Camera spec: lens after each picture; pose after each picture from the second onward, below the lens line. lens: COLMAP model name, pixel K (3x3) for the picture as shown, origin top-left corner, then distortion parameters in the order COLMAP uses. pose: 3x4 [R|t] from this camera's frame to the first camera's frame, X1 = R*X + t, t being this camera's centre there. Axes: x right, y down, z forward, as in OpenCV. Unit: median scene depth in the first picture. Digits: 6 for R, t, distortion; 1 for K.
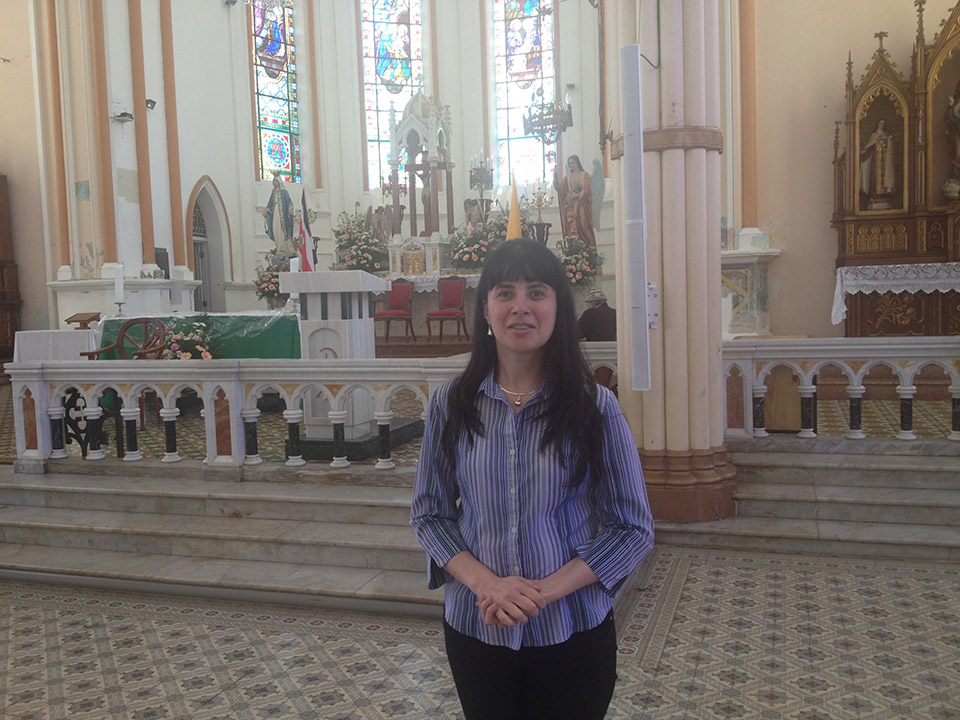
lens RADIAL K [[903.7, 0, 476.8], [0, 903.7, 363.2], [0, 0, 1]] dist [0.131044, -0.319083]
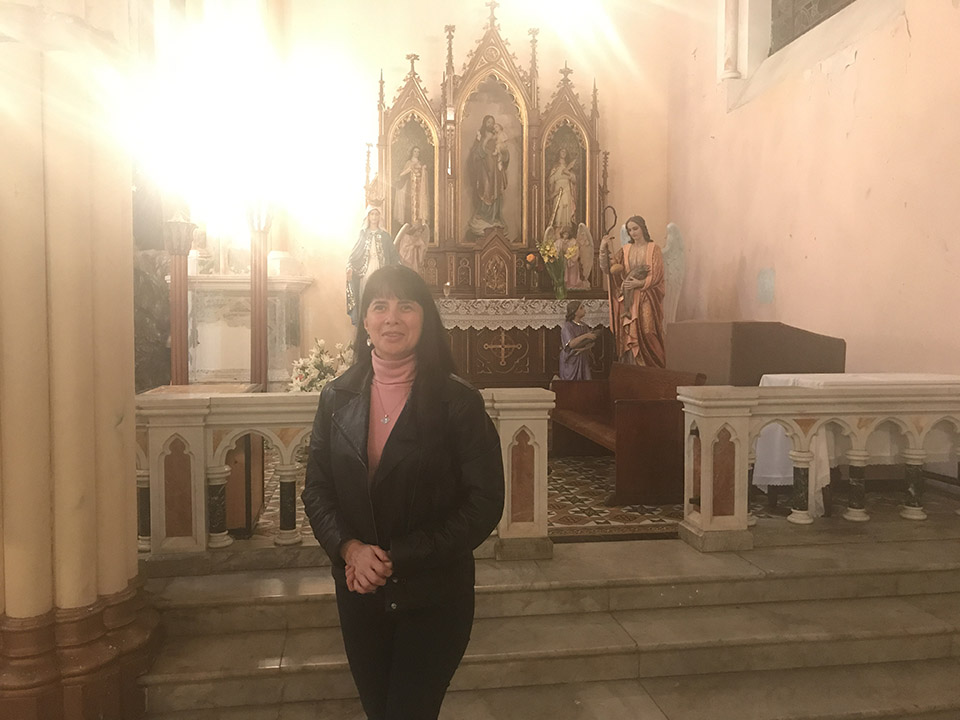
lens RADIAL K [[789.4, 0, 474.1], [0, 789.4, 353.6], [0, 0, 1]] dist [0.052544, -0.087664]
pose [[0.889674, 0.014379, 0.456370, 0.089408], [0.003350, 0.999272, -0.038016, -0.013877], [-0.456584, 0.035350, 0.888977, 0.174251]]
